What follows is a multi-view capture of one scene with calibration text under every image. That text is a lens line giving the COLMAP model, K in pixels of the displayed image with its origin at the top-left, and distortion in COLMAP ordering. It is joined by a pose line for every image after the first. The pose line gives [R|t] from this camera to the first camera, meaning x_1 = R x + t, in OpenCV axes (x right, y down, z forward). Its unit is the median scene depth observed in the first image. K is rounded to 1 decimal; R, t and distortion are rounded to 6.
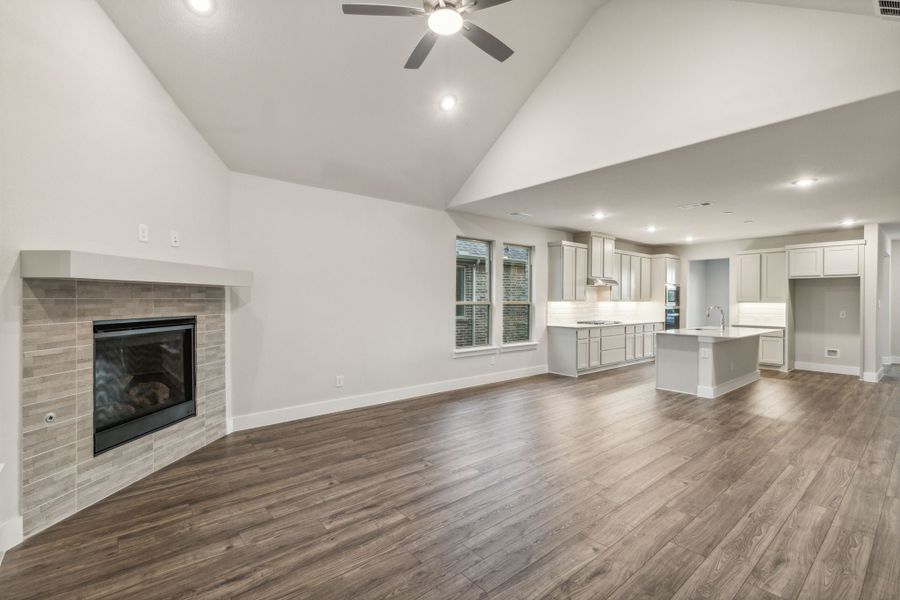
lens RADIAL K [[410.4, 0, 460.5], [0, 410.4, 294.1], [0, 0, 1]] dist [0.006785, 0.002842]
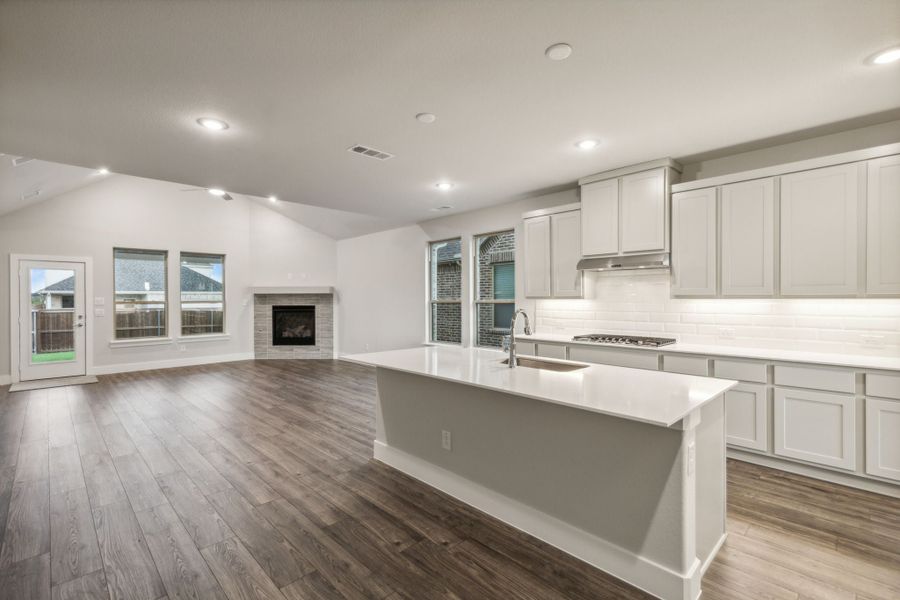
lens RADIAL K [[410.4, 0, 450.0], [0, 410.4, 303.3], [0, 0, 1]] dist [0.006785, 0.002842]
pose [[0.056592, 0.005004, -0.998385, 1.036683], [0.015557, 0.999862, 0.005893, 0.020188], [0.998276, -0.015866, 0.056506, 0.914466]]
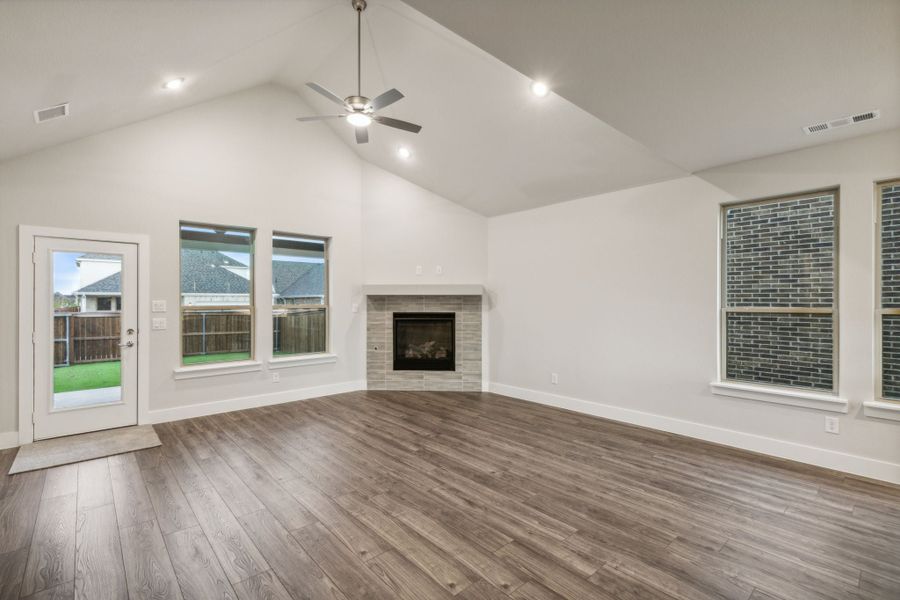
lens RADIAL K [[413.9, 0, 445.5], [0, 413.9, 289.4], [0, 0, 1]] dist [0.021414, -0.002536]
pose [[-0.000840, -0.037350, -0.999302, 0.590519], [0.009843, 0.999254, -0.037356, 0.011028], [0.999951, -0.009867, -0.000472, 0.523548]]
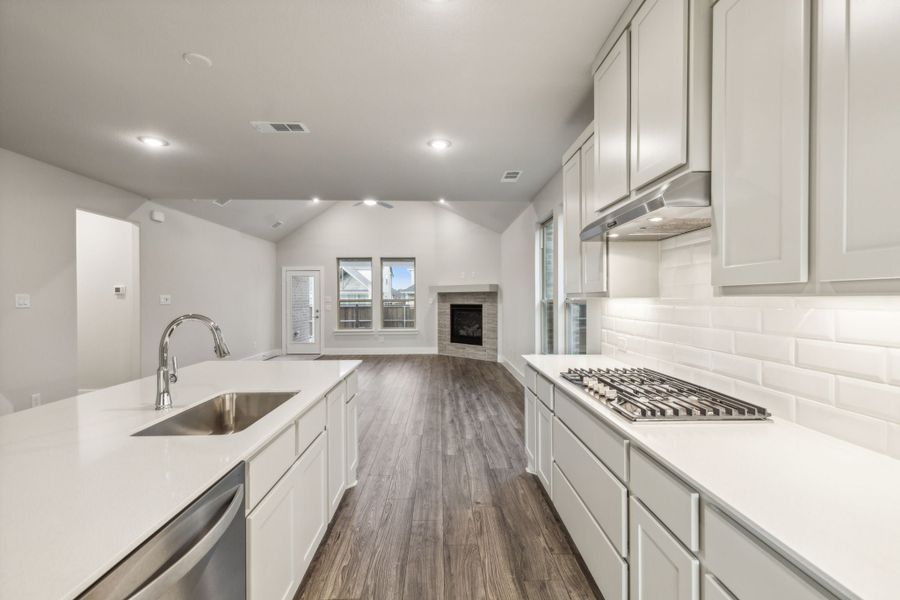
lens RADIAL K [[410.4, 0, 451.8], [0, 410.4, 304.6], [0, 0, 1]] dist [0.006785, 0.002842]
pose [[-0.643681, 0.008267, -0.765249, 0.715059], [0.008839, 0.999955, 0.003367, 0.024154], [0.765243, -0.004597, -0.643726, 1.311950]]
